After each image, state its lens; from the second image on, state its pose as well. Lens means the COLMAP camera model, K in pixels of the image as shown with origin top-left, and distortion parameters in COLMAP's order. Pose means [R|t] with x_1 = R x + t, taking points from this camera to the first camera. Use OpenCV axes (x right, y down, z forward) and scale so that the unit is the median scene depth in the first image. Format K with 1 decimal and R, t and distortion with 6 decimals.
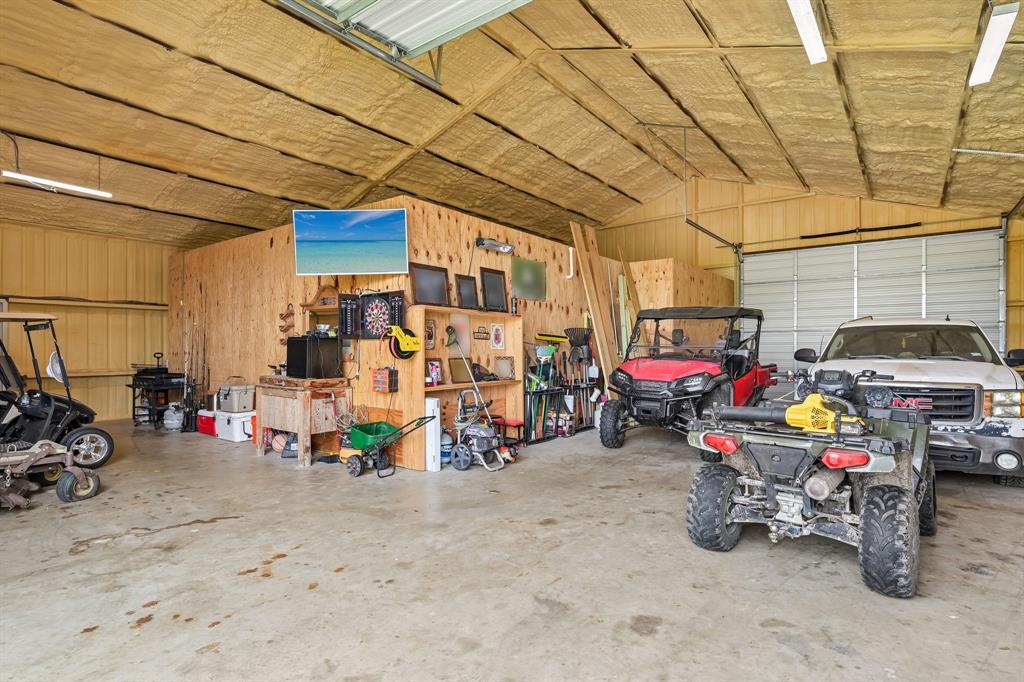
lens RADIAL K [[533.3, 0, 512.0], [0, 533.3, 341.0], [0, 0, 1]] dist [-0.001895, -0.000438]
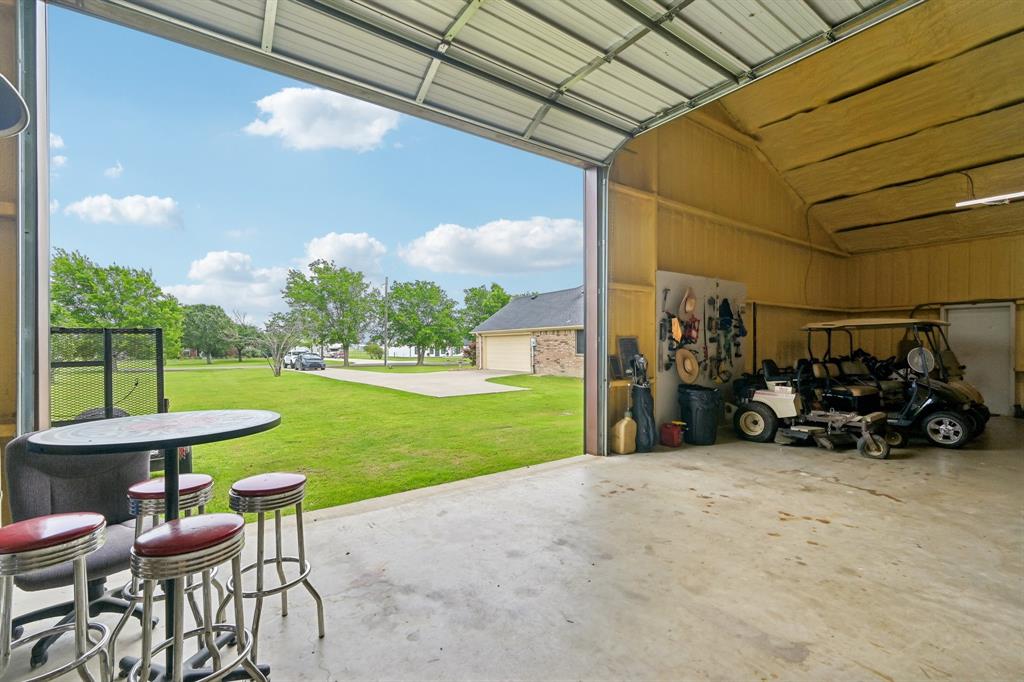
lens RADIAL K [[441.5, 0, 512.0], [0, 441.5, 341.0], [0, 0, 1]] dist [0.000185, 0.000050]
pose [[-0.307527, -0.008125, -0.951505, 0.686452], [0.014744, 0.999803, -0.013303, 0.005300], [0.951425, -0.018120, -0.307347, 0.622434]]
